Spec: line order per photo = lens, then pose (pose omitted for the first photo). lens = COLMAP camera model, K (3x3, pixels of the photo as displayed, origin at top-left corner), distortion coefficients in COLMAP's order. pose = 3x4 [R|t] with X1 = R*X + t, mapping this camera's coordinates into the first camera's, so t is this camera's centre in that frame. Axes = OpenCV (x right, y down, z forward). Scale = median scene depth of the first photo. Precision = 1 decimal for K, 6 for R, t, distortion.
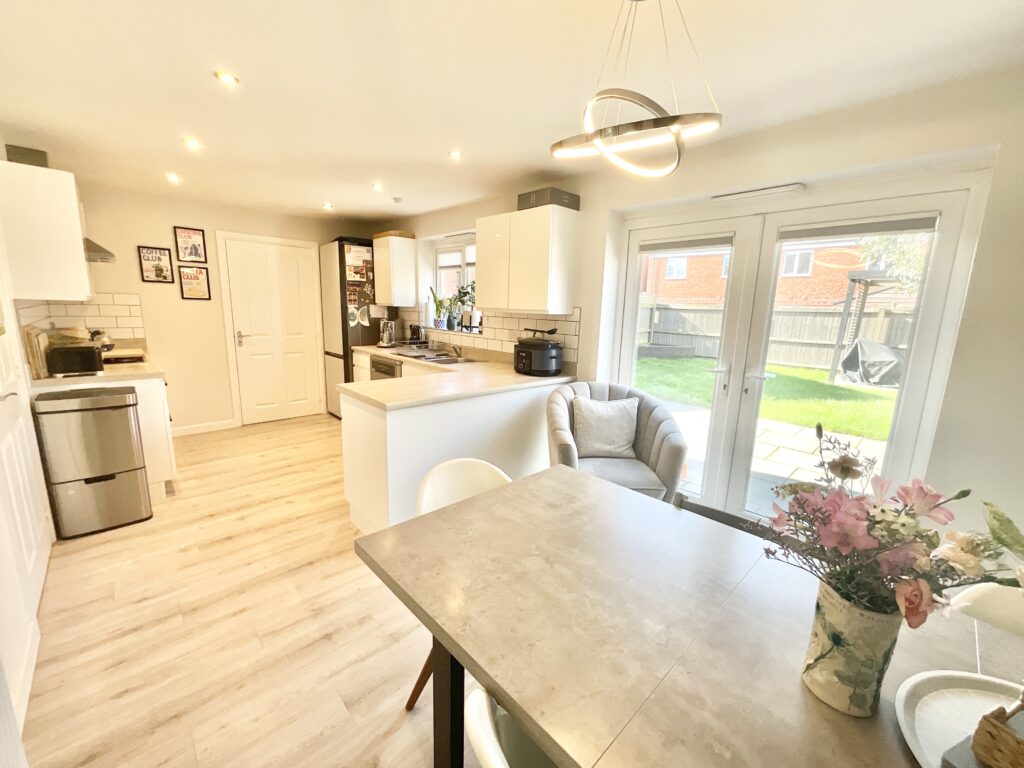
lens RADIAL K [[412.7, 0, 506.0], [0, 412.7, 384.9], [0, 0, 1]] dist [0.001510, -0.000918]
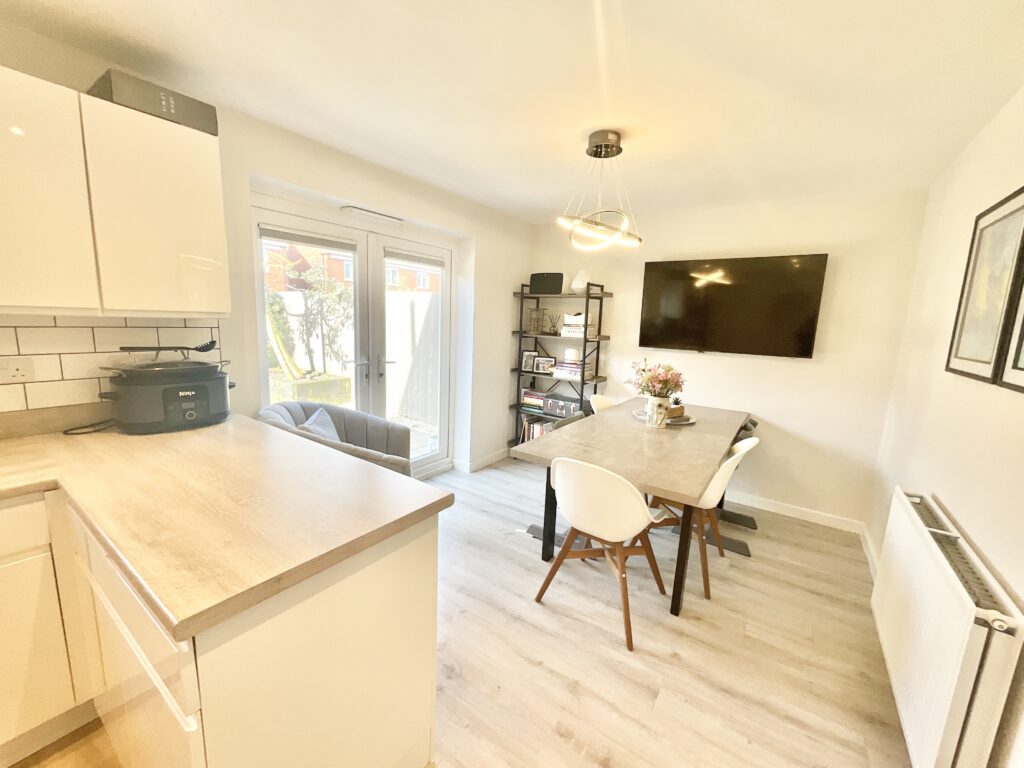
lens RADIAL K [[412.7, 0, 512.0], [0, 412.7, 384.8], [0, 0, 1]] dist [0.001510, -0.000918]
pose [[-0.210070, -0.200951, 0.956812, -0.658172], [0.133813, 0.963530, 0.231740, -0.178672], [-0.968486, 0.176716, -0.175519, 0.784800]]
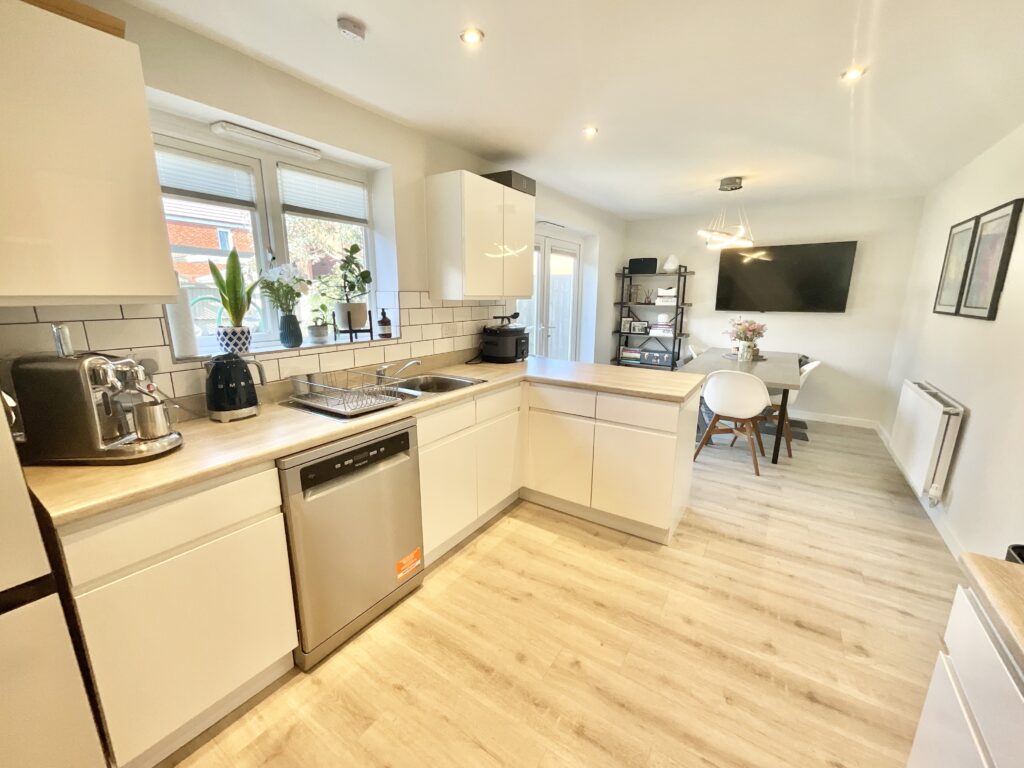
lens RADIAL K [[412.7, 0, 511.7], [0, 412.7, 385.0], [0, 0, 1]] dist [0.001510, -0.000918]
pose [[-0.231406, -0.247181, 0.940932, -1.060496], [0.168707, 0.942334, 0.289040, -0.308714], [-0.958118, 0.225627, -0.176361, 1.418877]]
